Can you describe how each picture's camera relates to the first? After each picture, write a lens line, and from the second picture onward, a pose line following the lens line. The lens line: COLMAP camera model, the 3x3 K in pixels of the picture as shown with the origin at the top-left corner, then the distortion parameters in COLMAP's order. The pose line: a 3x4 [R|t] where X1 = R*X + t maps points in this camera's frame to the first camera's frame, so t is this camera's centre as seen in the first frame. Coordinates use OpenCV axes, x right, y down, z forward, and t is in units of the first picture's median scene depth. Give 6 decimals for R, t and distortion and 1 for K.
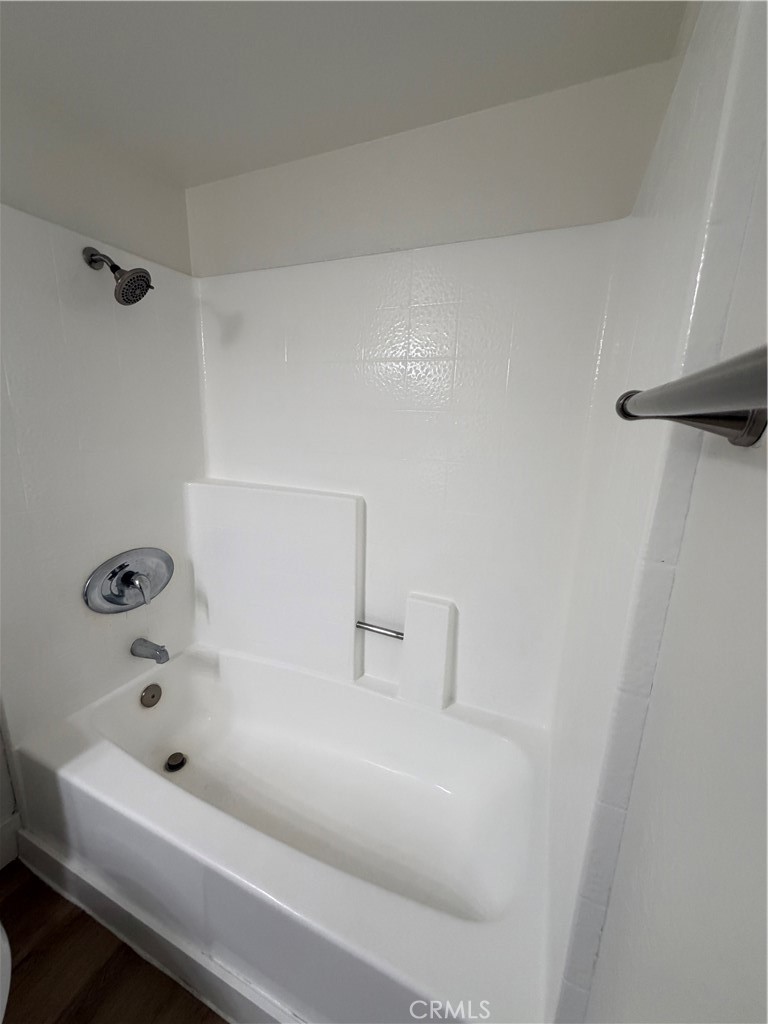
lens RADIAL K [[410.9, 0, 383.6], [0, 410.9, 507.1], [0, 0, 1]] dist [-0.006113, 0.000548]
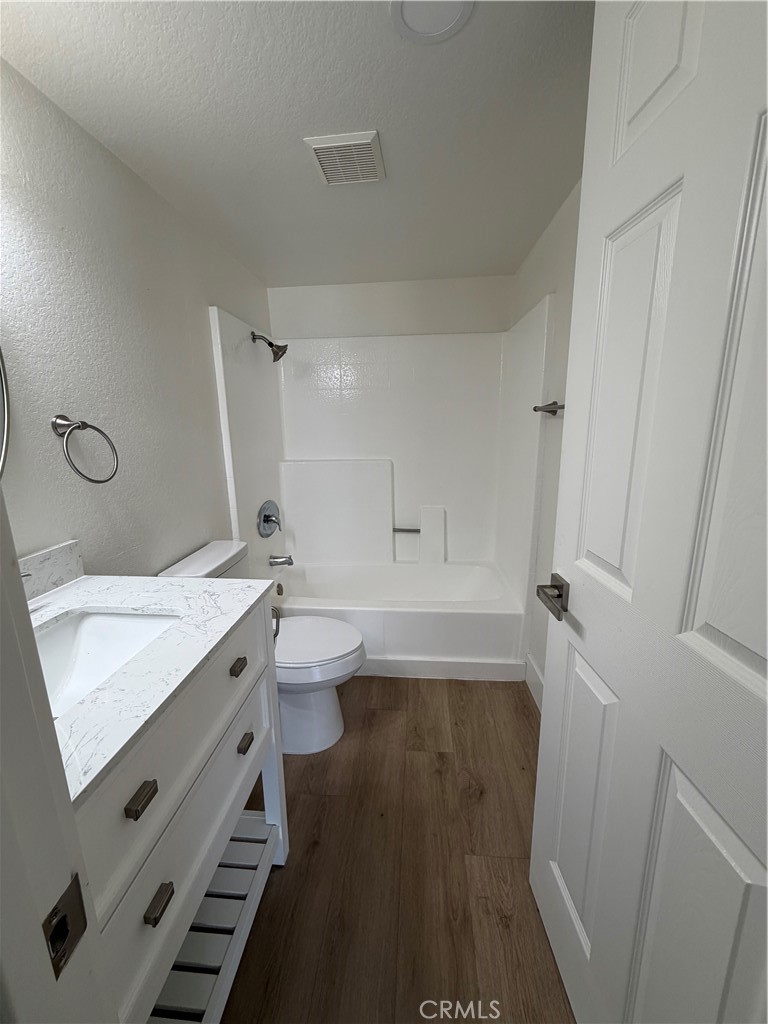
lens RADIAL K [[410.9, 0, 385.4], [0, 410.9, 511.4], [0, 0, 1]] dist [-0.006113, 0.000548]
pose [[0.945698, -0.116392, 0.303494, -0.680989], [0.114985, 0.993111, 0.022567, 0.166206], [-0.304030, 0.013556, 0.952566, -0.785667]]
